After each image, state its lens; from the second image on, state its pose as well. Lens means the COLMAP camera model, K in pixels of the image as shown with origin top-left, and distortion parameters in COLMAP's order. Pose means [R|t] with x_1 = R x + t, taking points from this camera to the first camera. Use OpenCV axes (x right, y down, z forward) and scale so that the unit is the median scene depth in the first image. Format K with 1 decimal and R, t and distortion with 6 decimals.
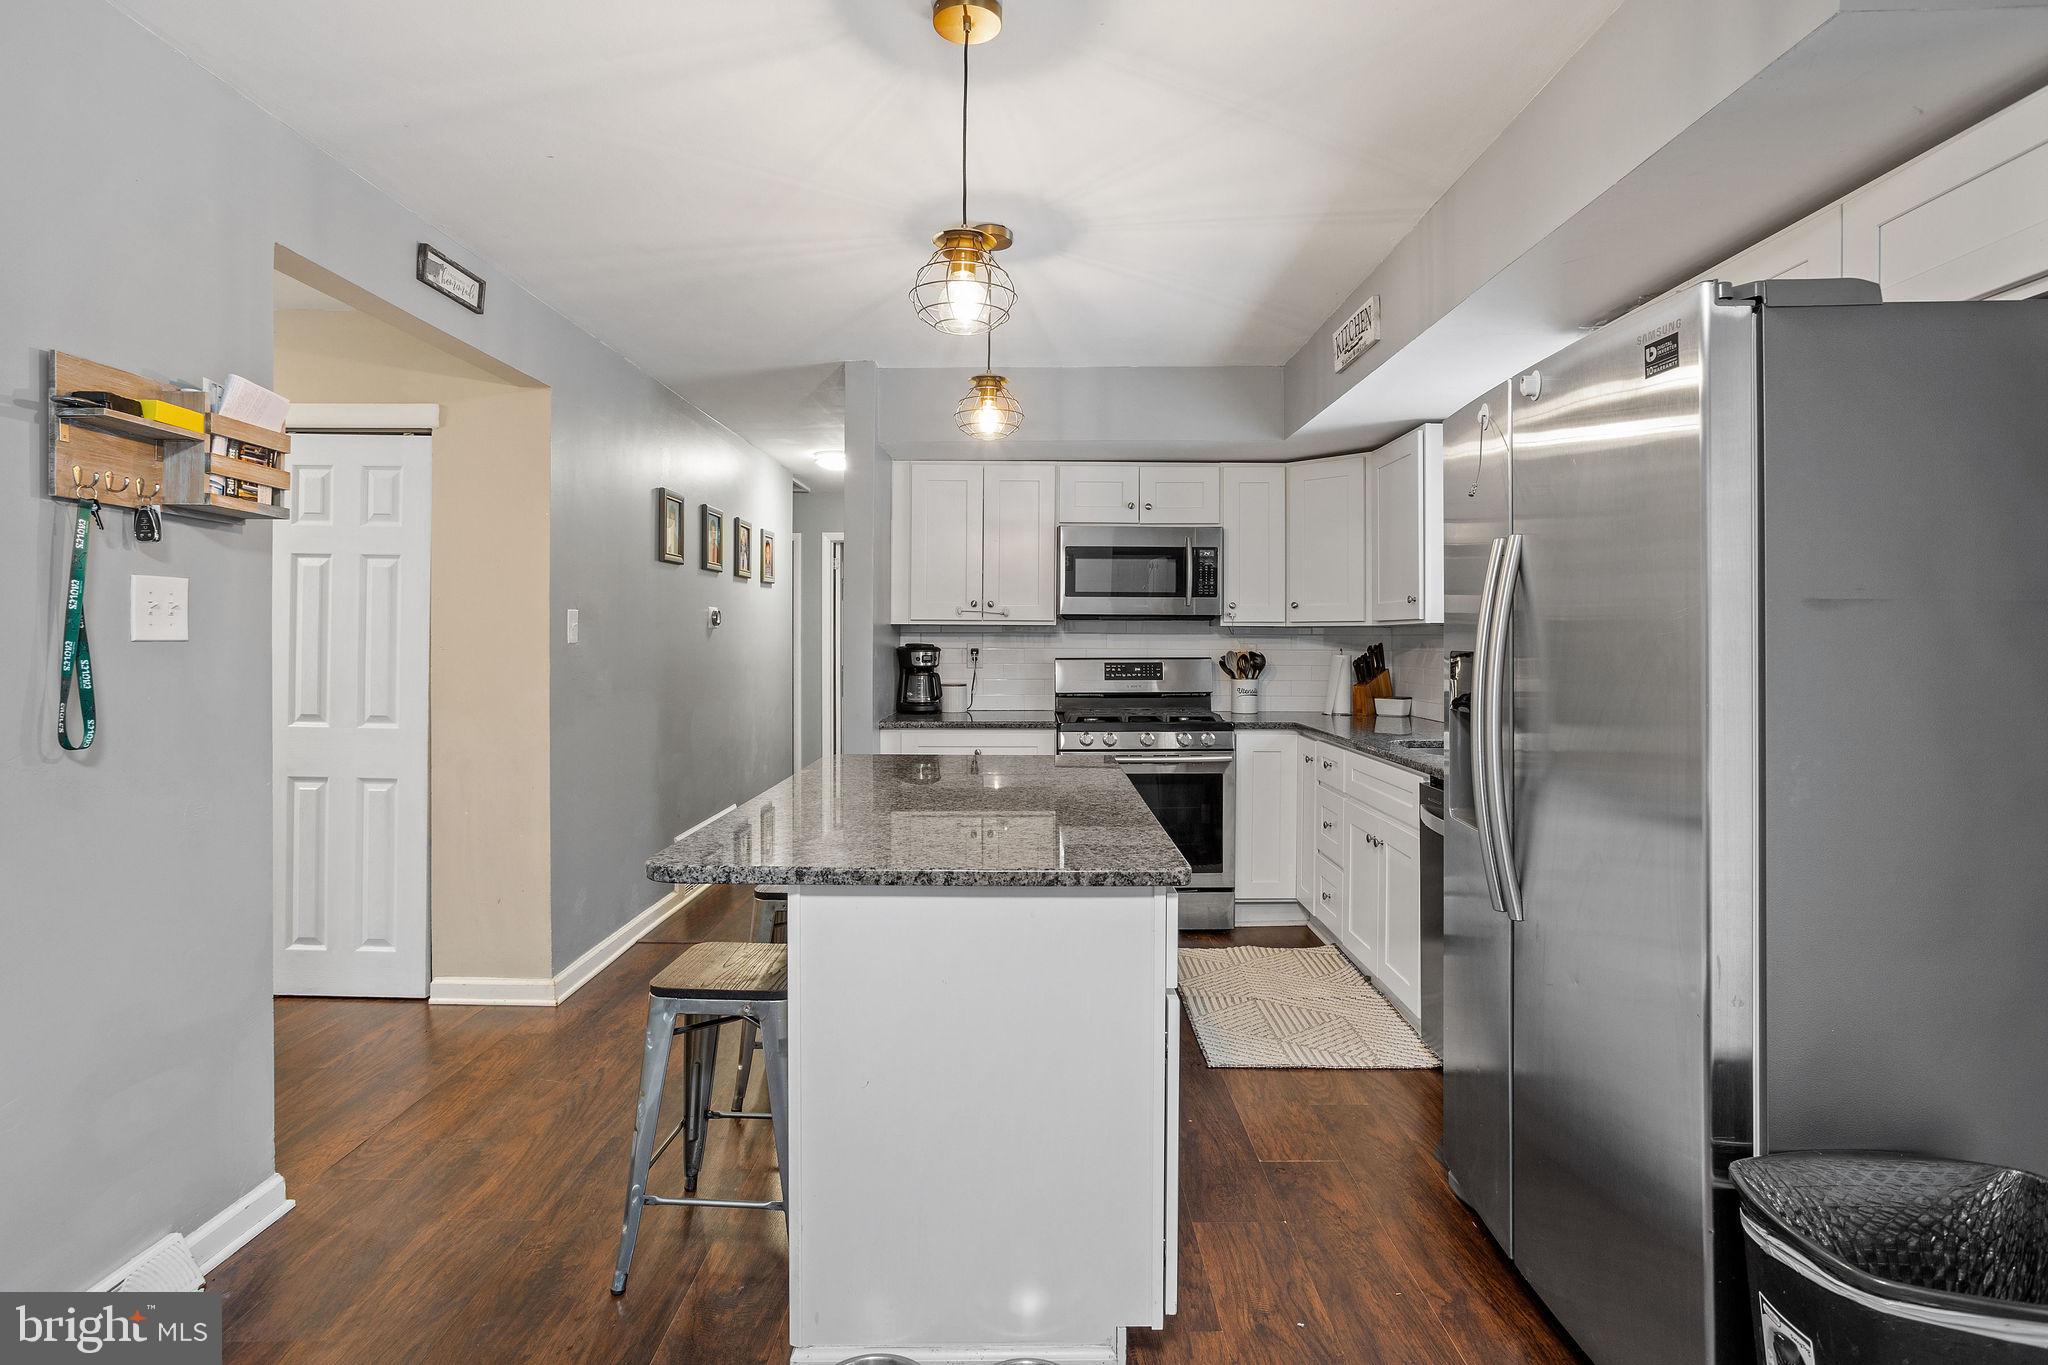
lens RADIAL K [[989.5, 0, 1047.6], [0, 989.5, 636.1], [0, 0, 1]] dist [-0.050203, 0.000199]
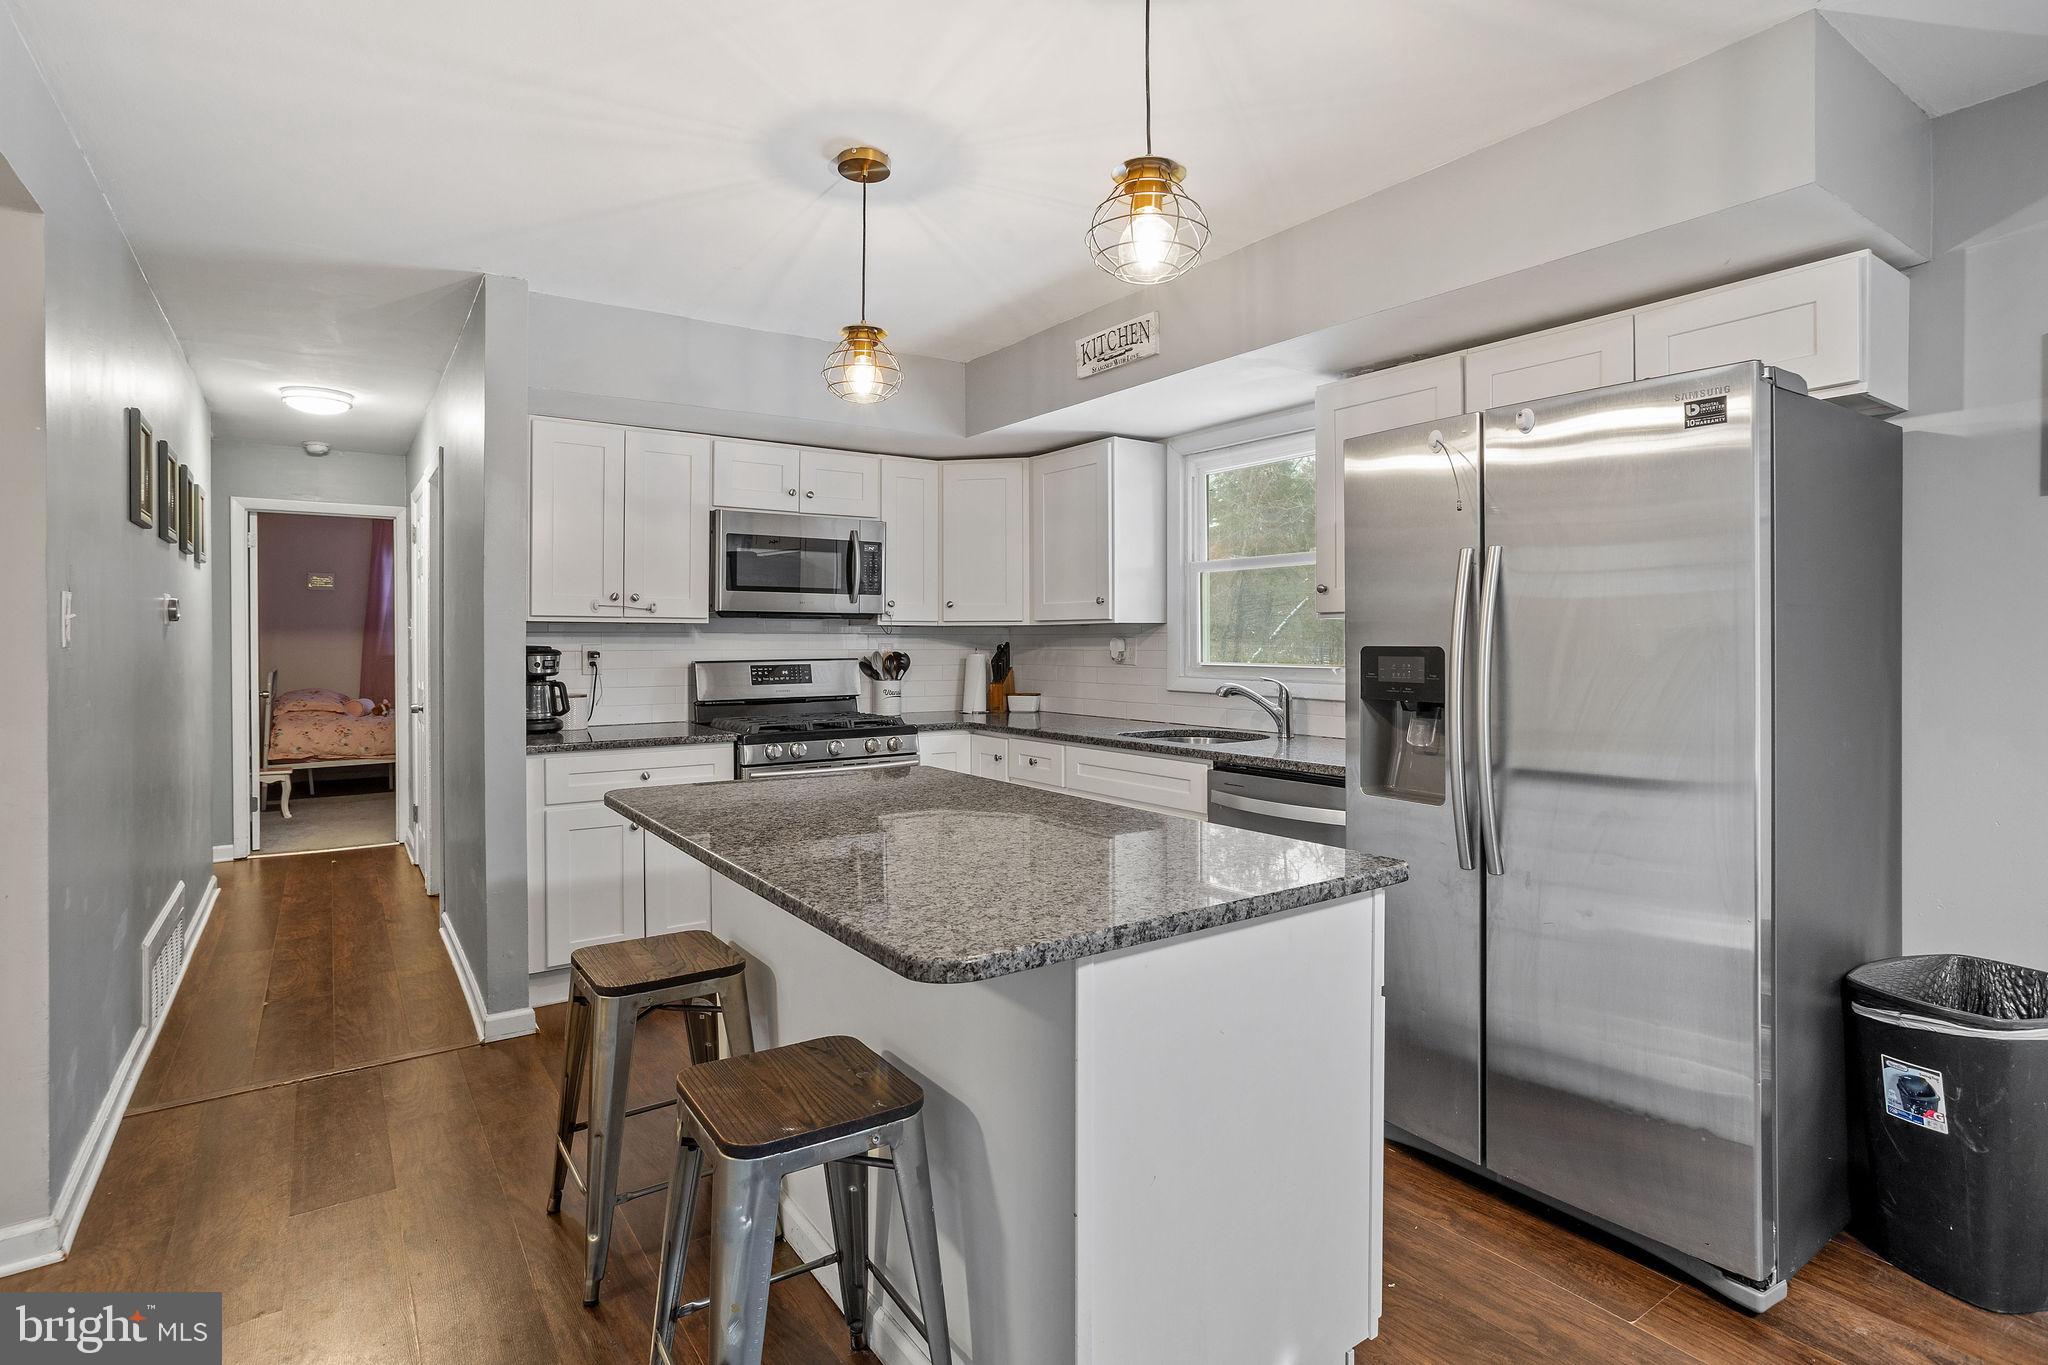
lens RADIAL K [[990.3, 0, 990.8], [0, 990.3, 656.1], [0, 0, 1]] dist [-0.057715, 0.038582]
pose [[0.831002, -0.011801, 0.556144, -0.269077], [0.001442, 0.999817, 0.019062, 0.001553], [-0.556267, -0.015039, 0.830867, 0.142926]]
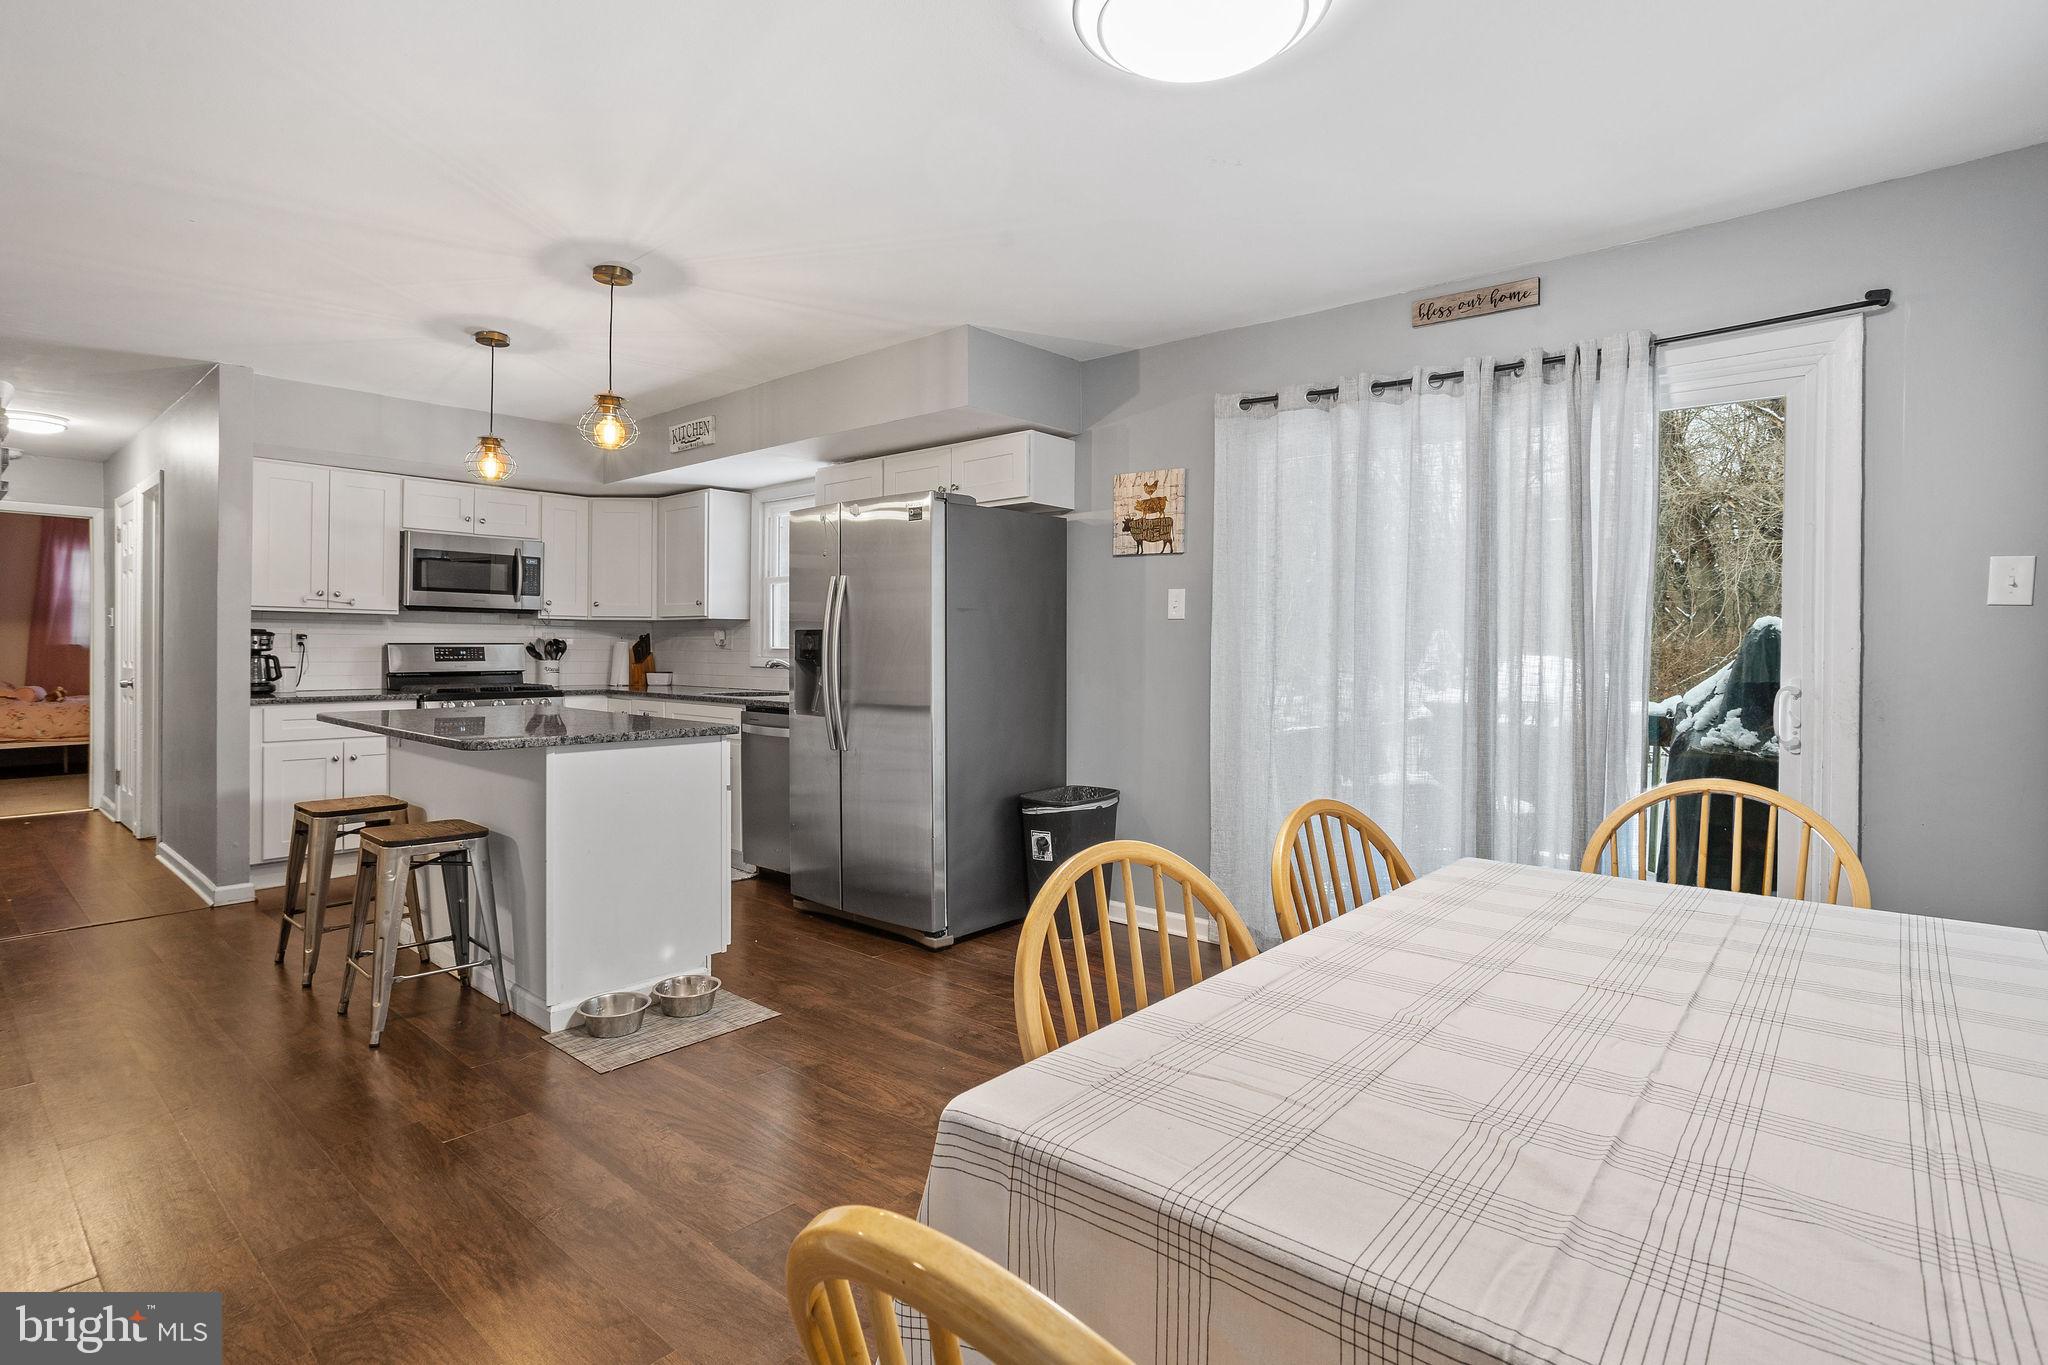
lens RADIAL K [[990.3, 0, 990.8], [0, 990.3, 656.1], [0, 0, 1]] dist [-0.057715, 0.038582]
pose [[0.669851, -0.004466, 0.742482, -0.381220], [-0.007689, 0.999887, 0.012951, 0.018074], [-0.742456, -0.014384, 0.669741, -0.298011]]
